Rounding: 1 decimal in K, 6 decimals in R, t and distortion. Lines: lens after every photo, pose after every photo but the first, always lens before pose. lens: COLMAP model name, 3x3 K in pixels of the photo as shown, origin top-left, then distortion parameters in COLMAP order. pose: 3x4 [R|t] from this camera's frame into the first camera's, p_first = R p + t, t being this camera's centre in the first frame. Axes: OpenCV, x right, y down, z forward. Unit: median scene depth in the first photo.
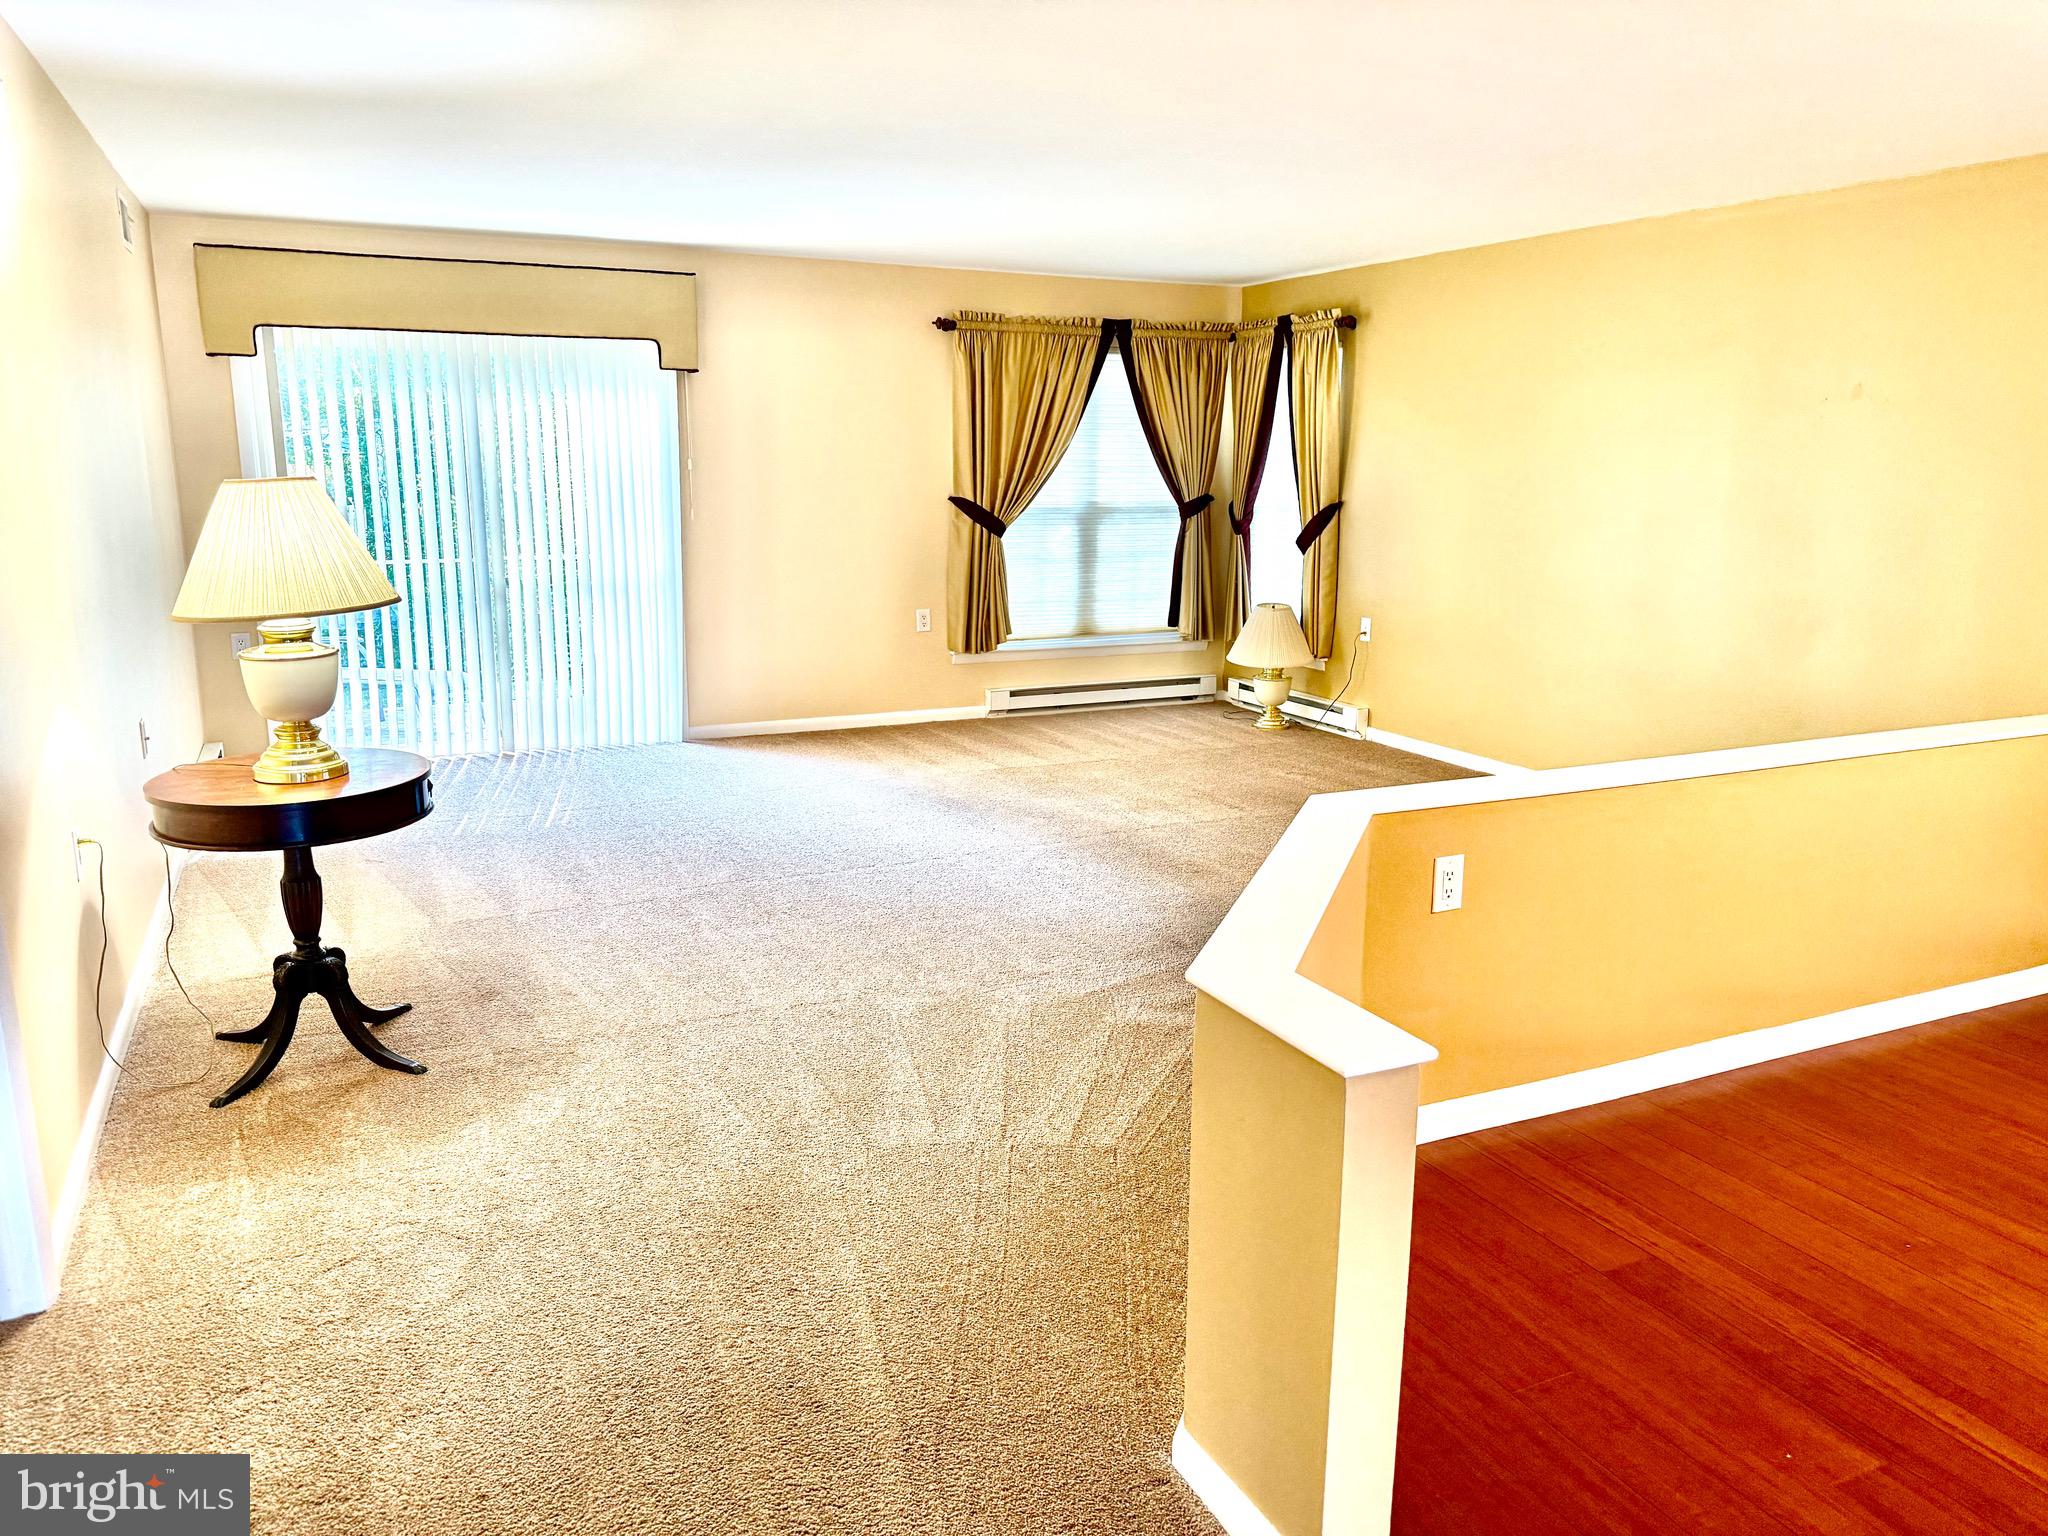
lens RADIAL K [[1420.3, 0, 1018.1], [0, 1420.3, 775.9], [0, 0, 1]] dist [0.175121, -0.327546]
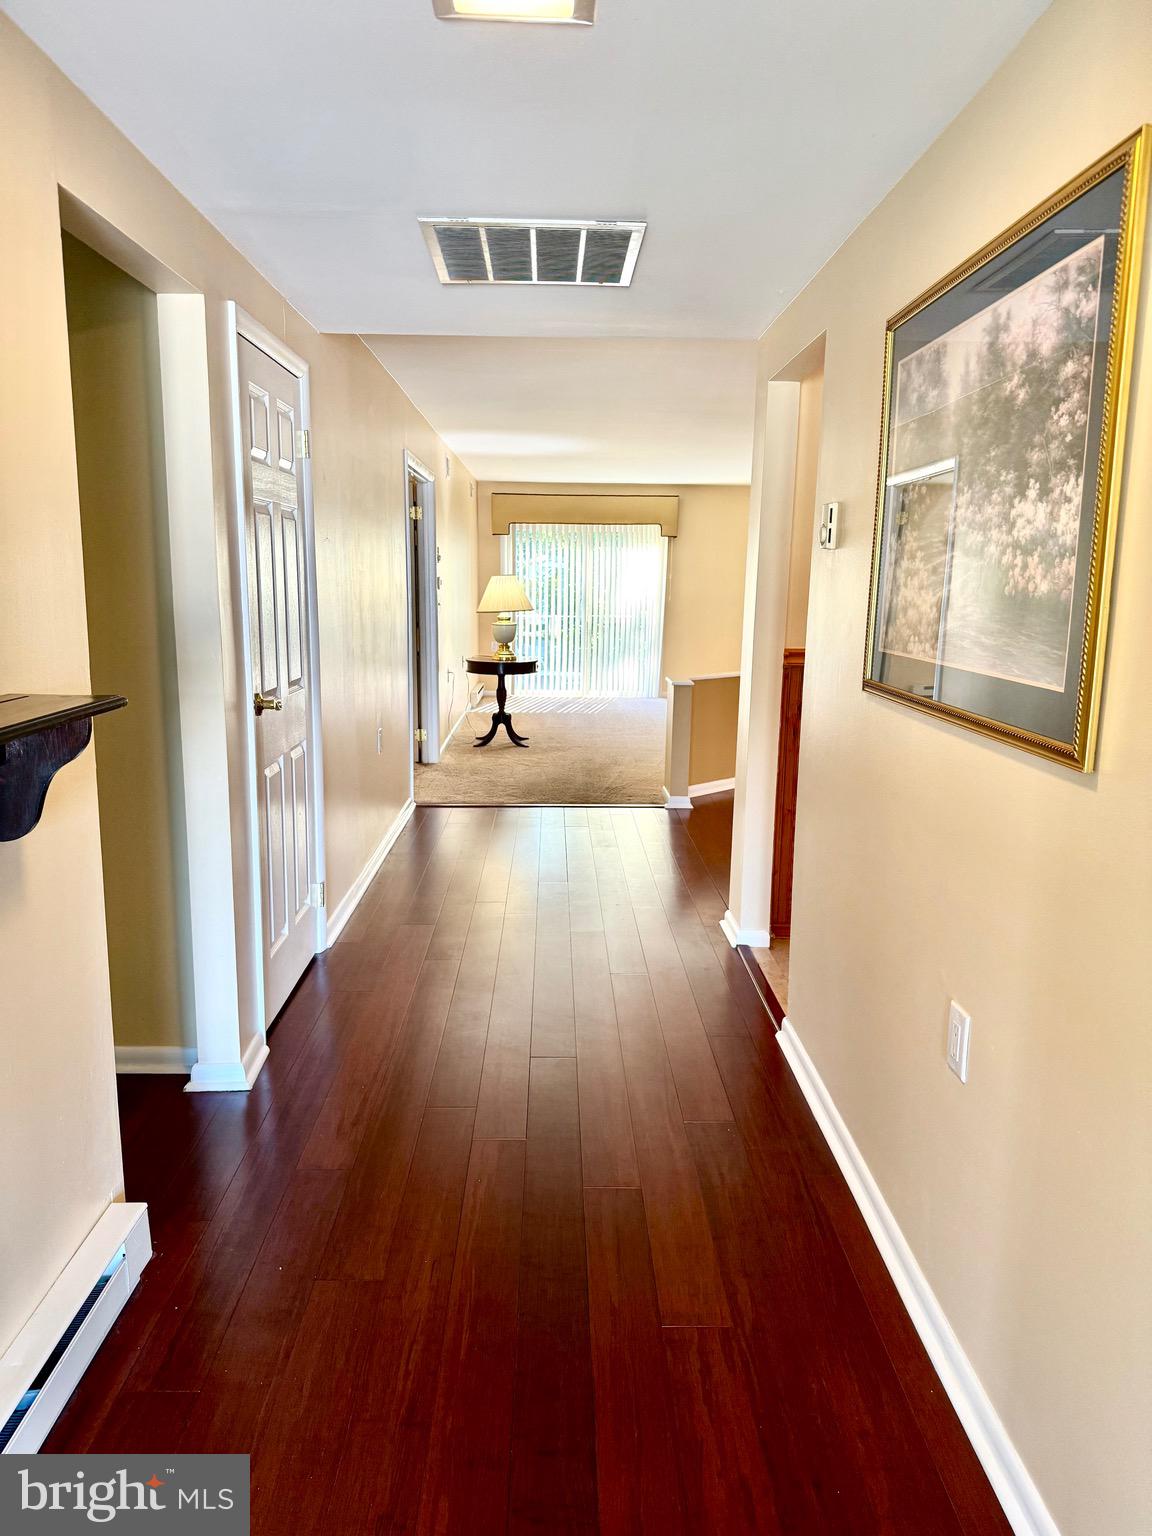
lens RADIAL K [[1065.3, 0, 576.0], [0, 1065.3, 768.0], [0, 0, 1]] dist [0.175121, -0.327546]
pose [[0.912905, 0.078108, -0.400630, 0.737502], [-0.098459, 0.994676, -0.030429, 0.333878], [0.396120, 0.067225, 0.915735, -1.310682]]
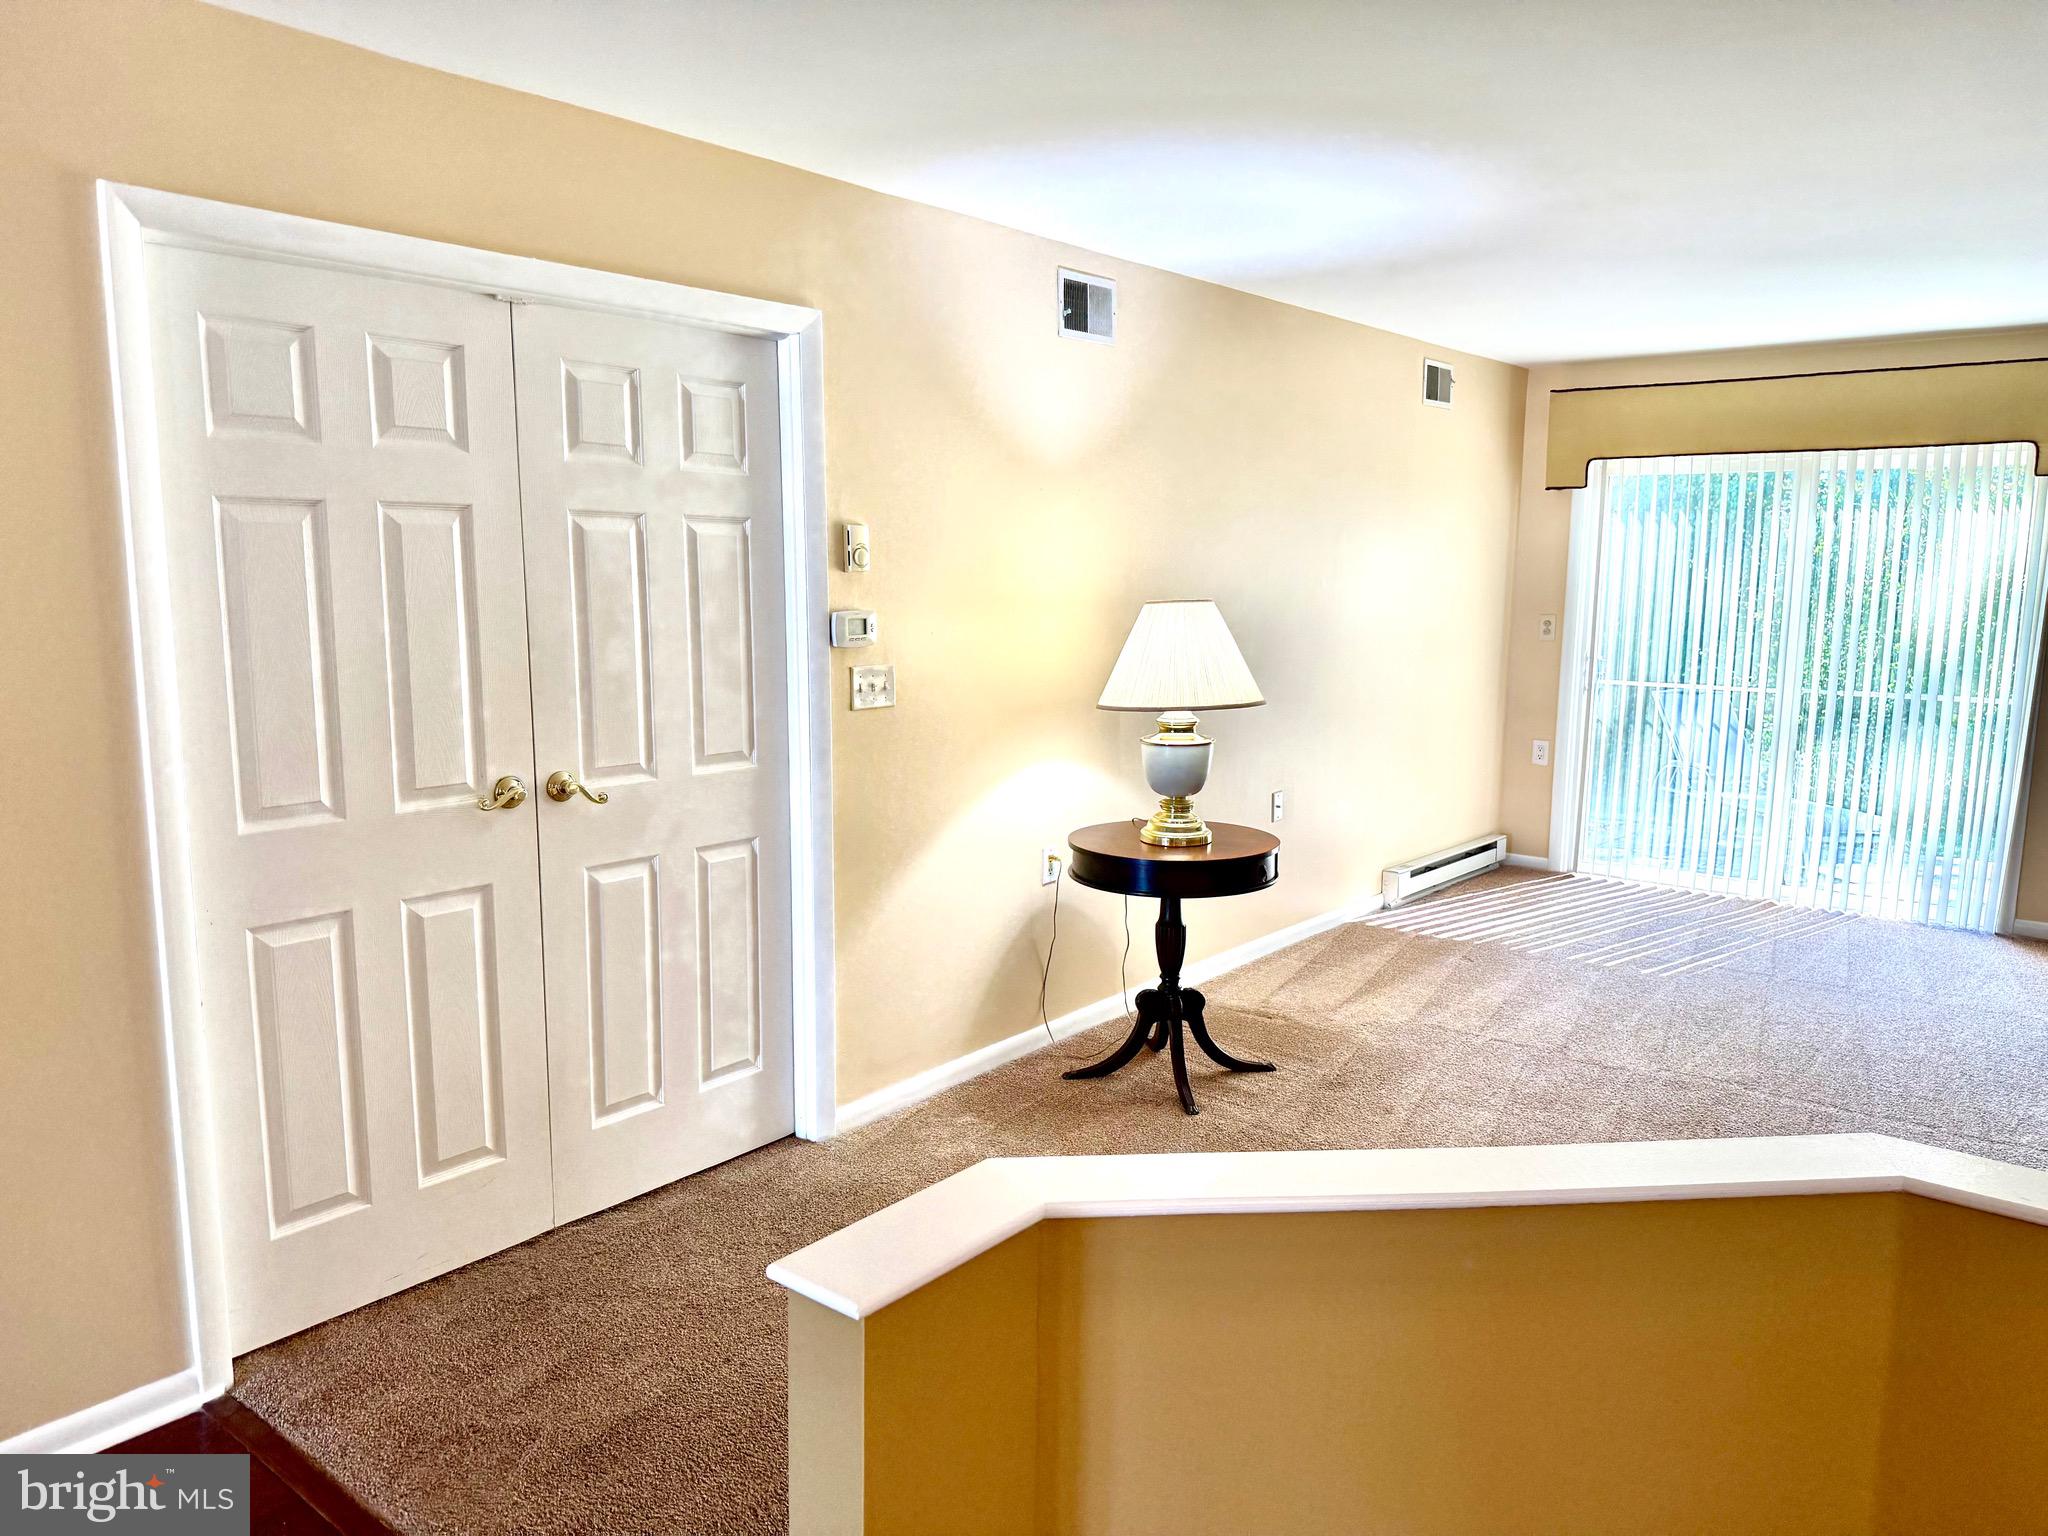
lens RADIAL K [[1439.9, 0, 1022.6], [0, 1439.9, 775.4], [0, 0, 1]] dist [0.064746, -0.074071]
pose [[0.430571, 0.128004, -0.893433, 0.511020], [-0.200618, 0.978702, 0.043536, -0.078461], [0.879978, 0.160494, 0.447081, 0.328062]]
